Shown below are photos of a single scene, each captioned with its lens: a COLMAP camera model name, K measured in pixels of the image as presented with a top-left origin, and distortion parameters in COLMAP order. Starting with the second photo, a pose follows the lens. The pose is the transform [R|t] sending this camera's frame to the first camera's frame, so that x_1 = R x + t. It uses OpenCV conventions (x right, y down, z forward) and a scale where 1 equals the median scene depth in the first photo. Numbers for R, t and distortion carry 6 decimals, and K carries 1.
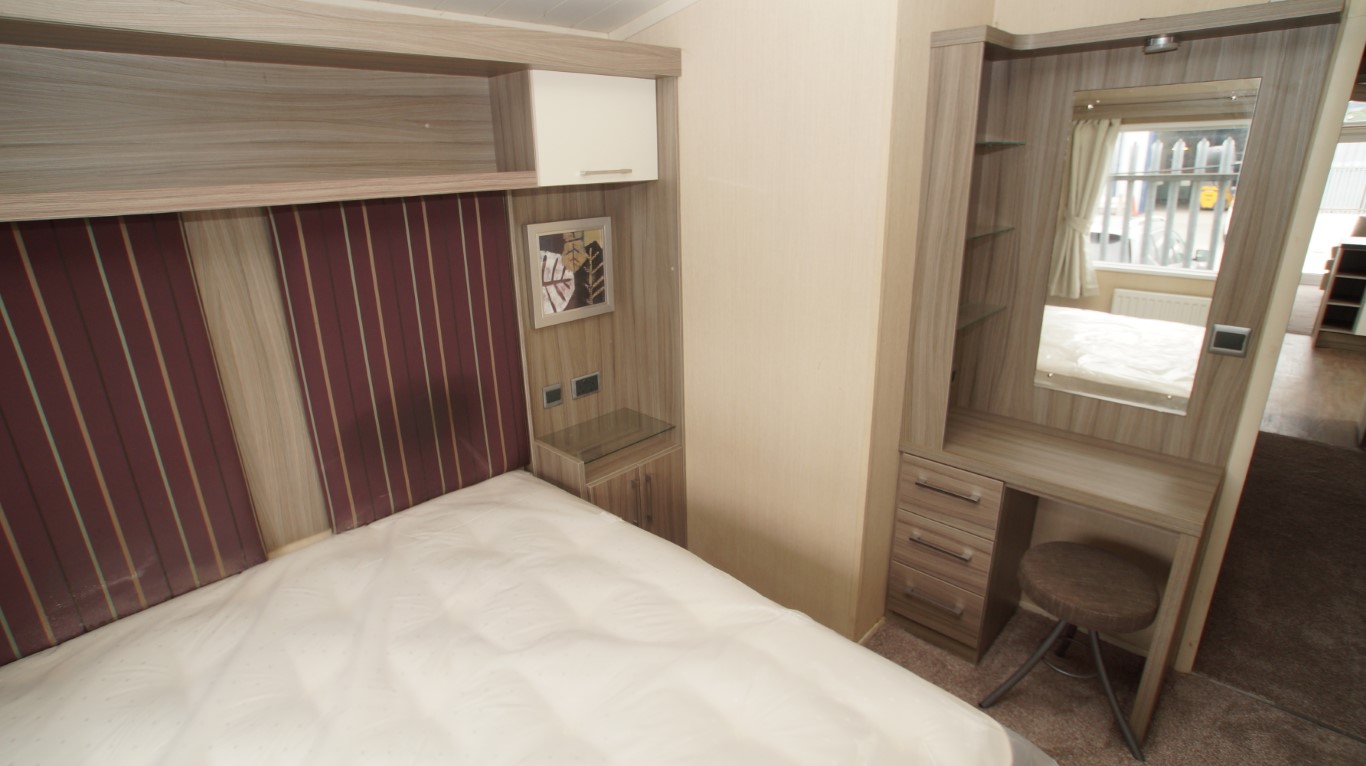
lens RADIAL K [[653.0, 0, 674.0], [0, 653.0, 374.4], [0, 0, 1]] dist [-0.072515, 0.035607]
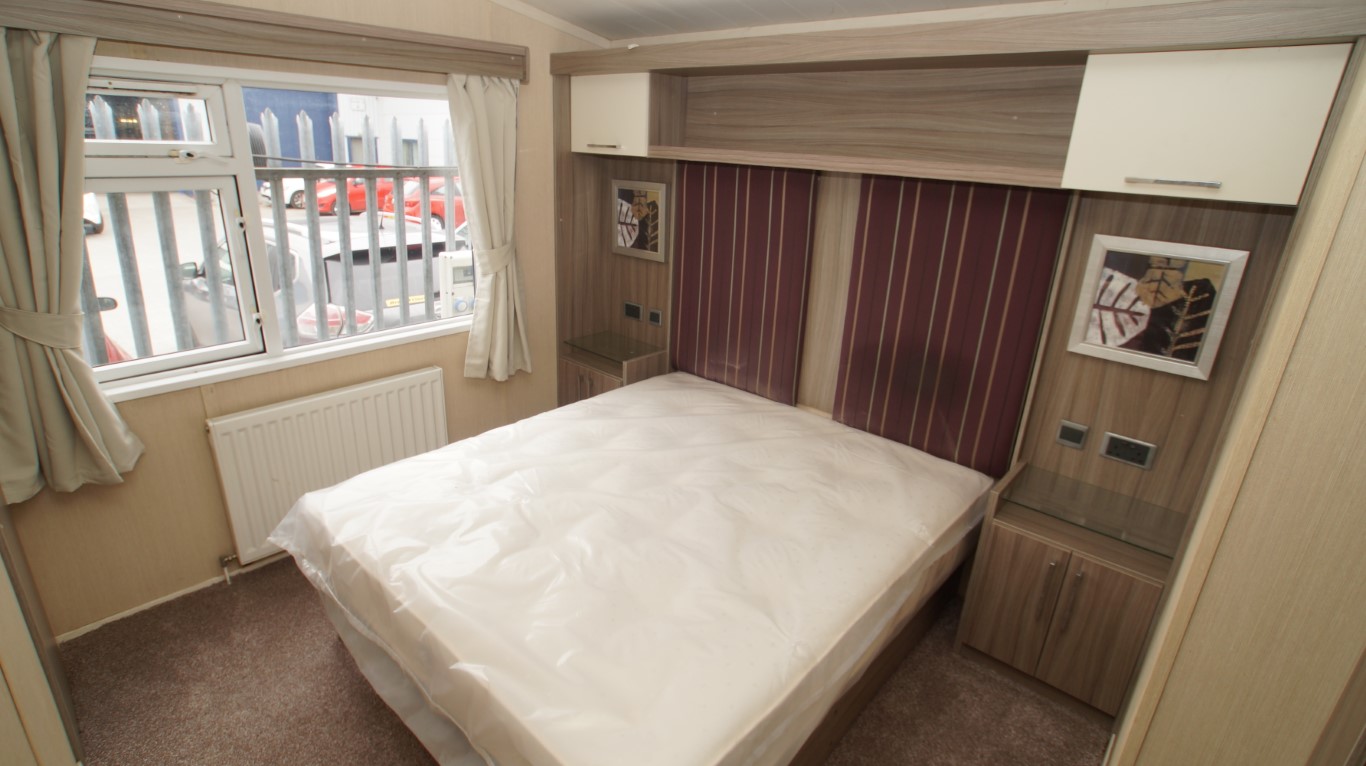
lens RADIAL K [[653.0, 0, 674.0], [0, 653.0, 374.4], [0, 0, 1]] dist [-0.072515, 0.035607]
pose [[0.043268, 0.370137, -0.927969, 0.605657], [-0.341717, 0.878300, 0.334393, -0.155130], [0.938806, 0.302635, 0.164484, 0.379055]]
